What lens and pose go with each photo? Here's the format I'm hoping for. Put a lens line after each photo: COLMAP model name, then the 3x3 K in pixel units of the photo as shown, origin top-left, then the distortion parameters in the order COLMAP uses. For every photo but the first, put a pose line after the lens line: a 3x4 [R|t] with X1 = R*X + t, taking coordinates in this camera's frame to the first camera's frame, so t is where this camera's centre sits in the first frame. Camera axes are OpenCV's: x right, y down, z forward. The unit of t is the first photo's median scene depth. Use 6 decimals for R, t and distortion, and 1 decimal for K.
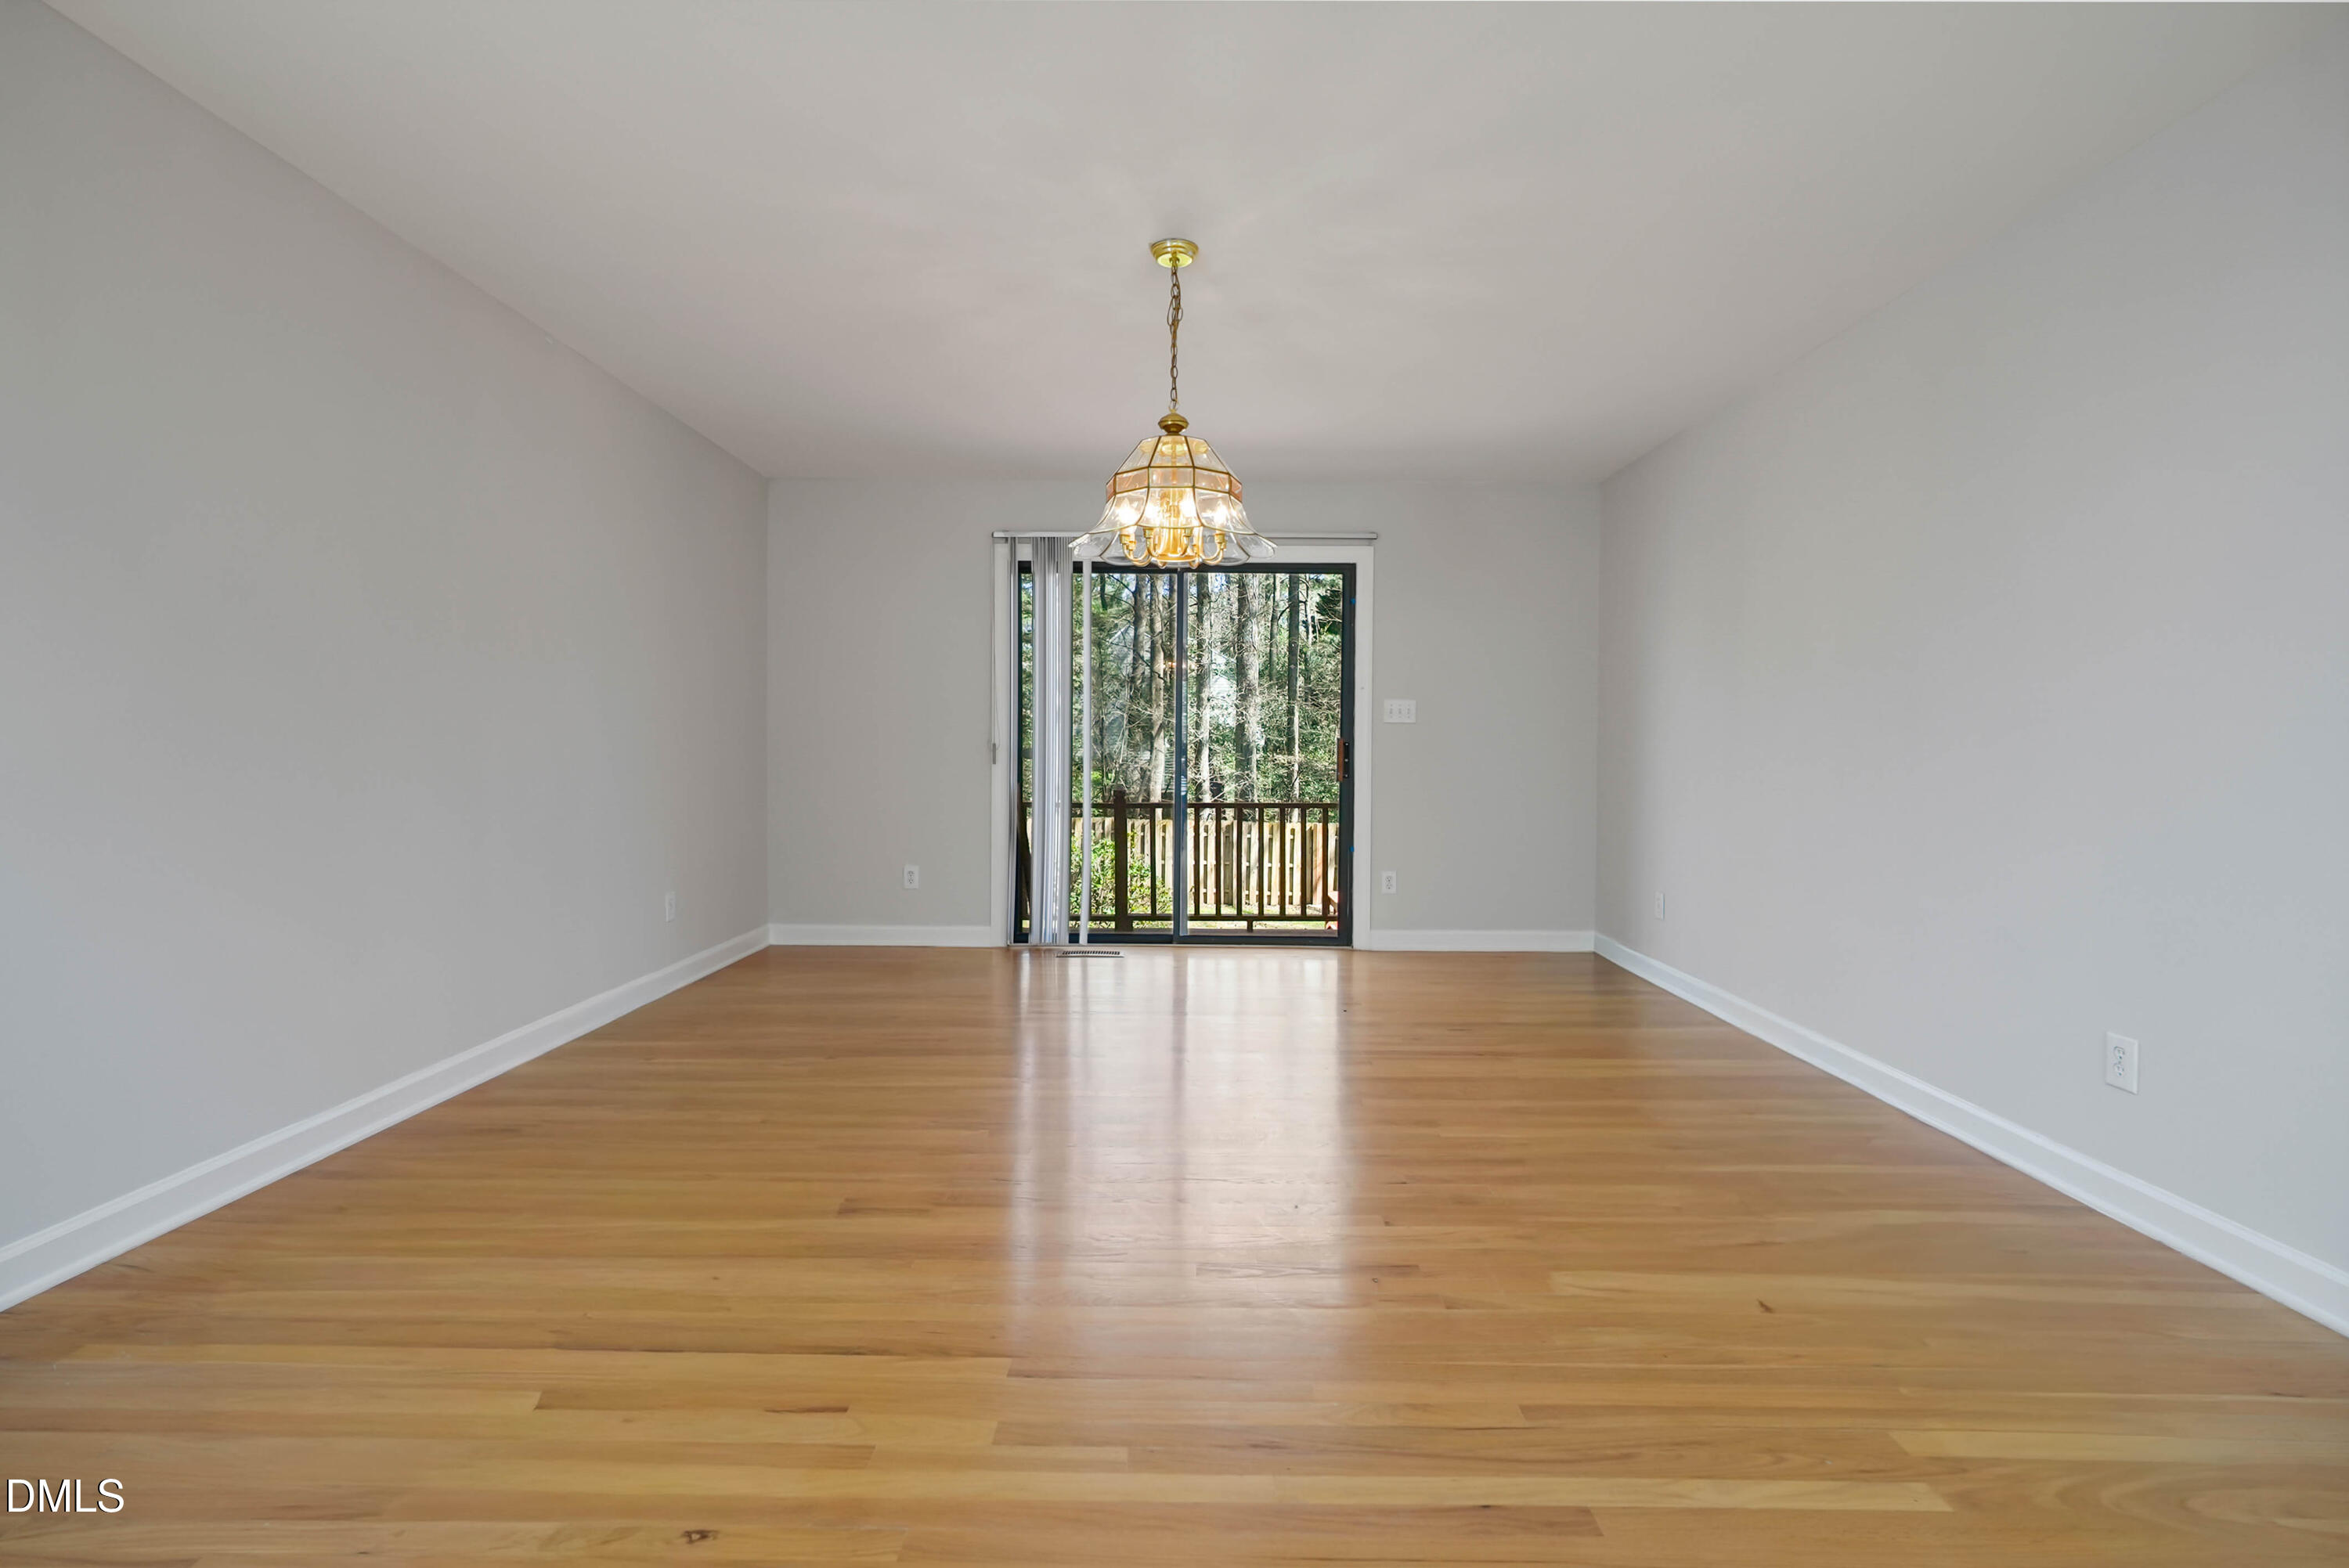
lens RADIAL K [[1075.3, 0, 1177.3], [0, 1075.3, 783.8], [0, 0, 1]] dist [-0.010737, 0.001866]
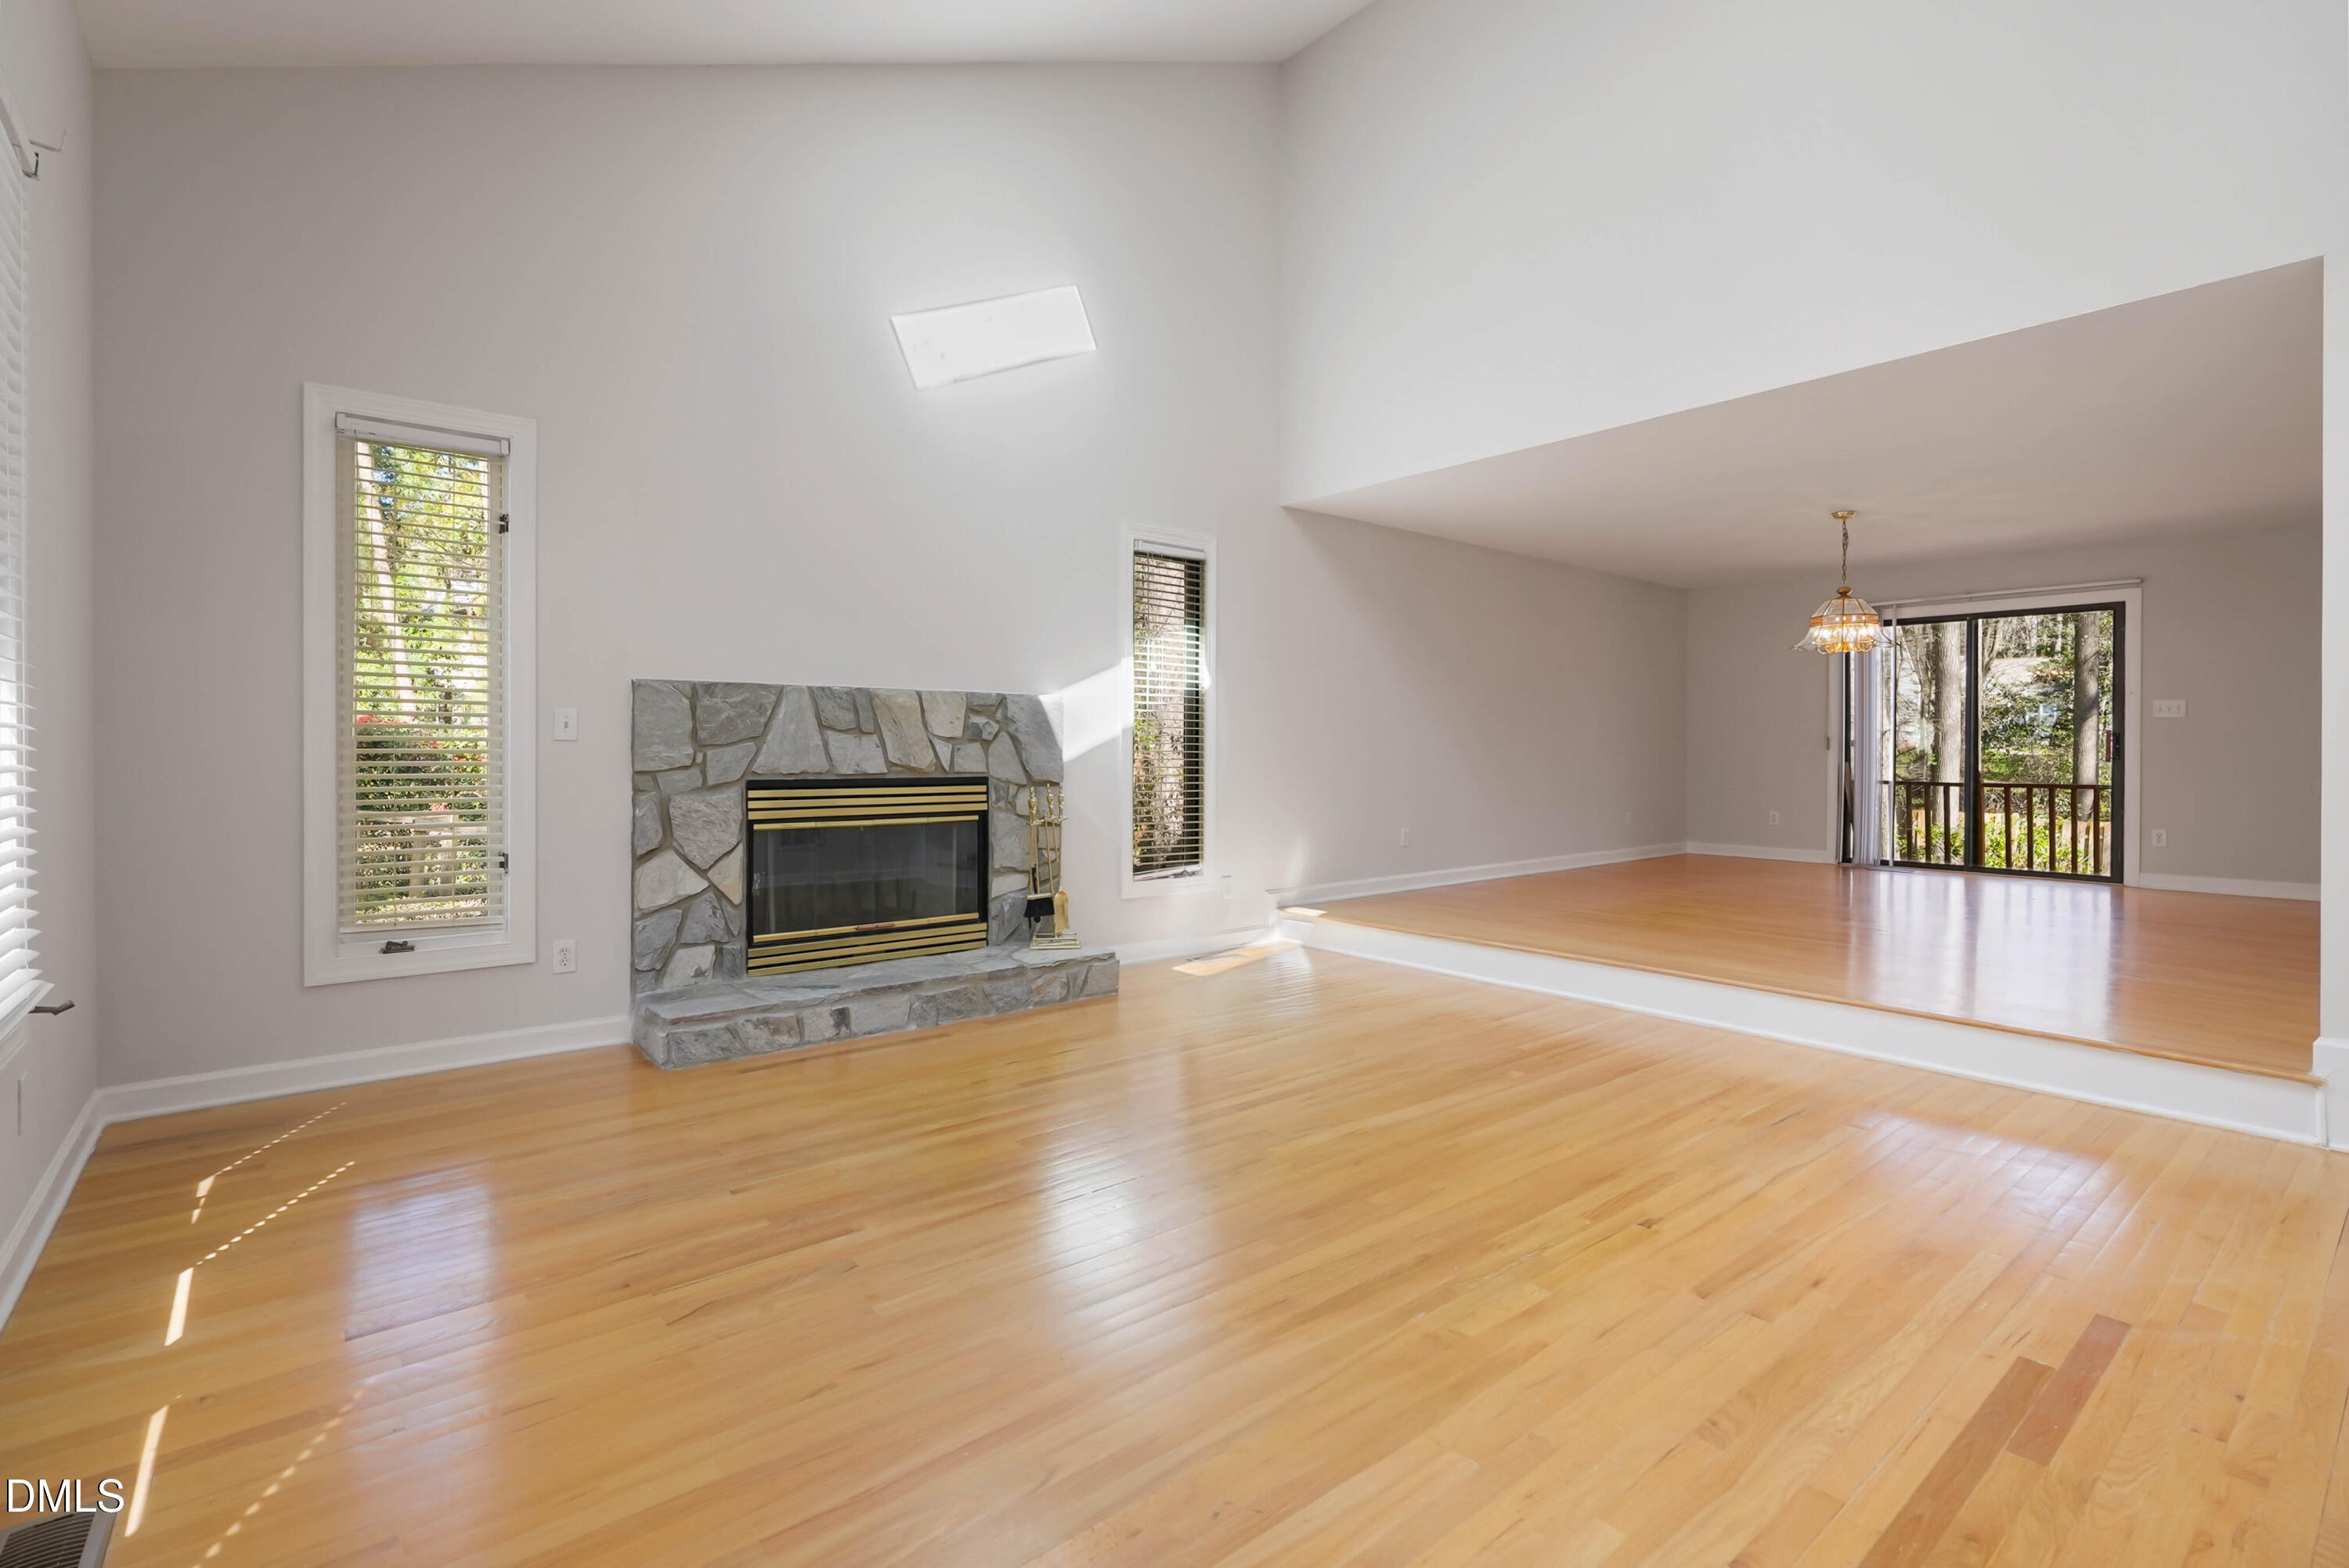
lens RADIAL K [[1075.3, 0, 1172.8], [0, 1075.3, 766.6], [0, 0, 1]] dist [-0.010737, 0.001866]
pose [[0.648849, 0.005541, -0.760897, 0.411020], [-0.026881, 0.999516, -0.015644, 0.057093], [0.760443, 0.030604, 0.648684, -0.784935]]
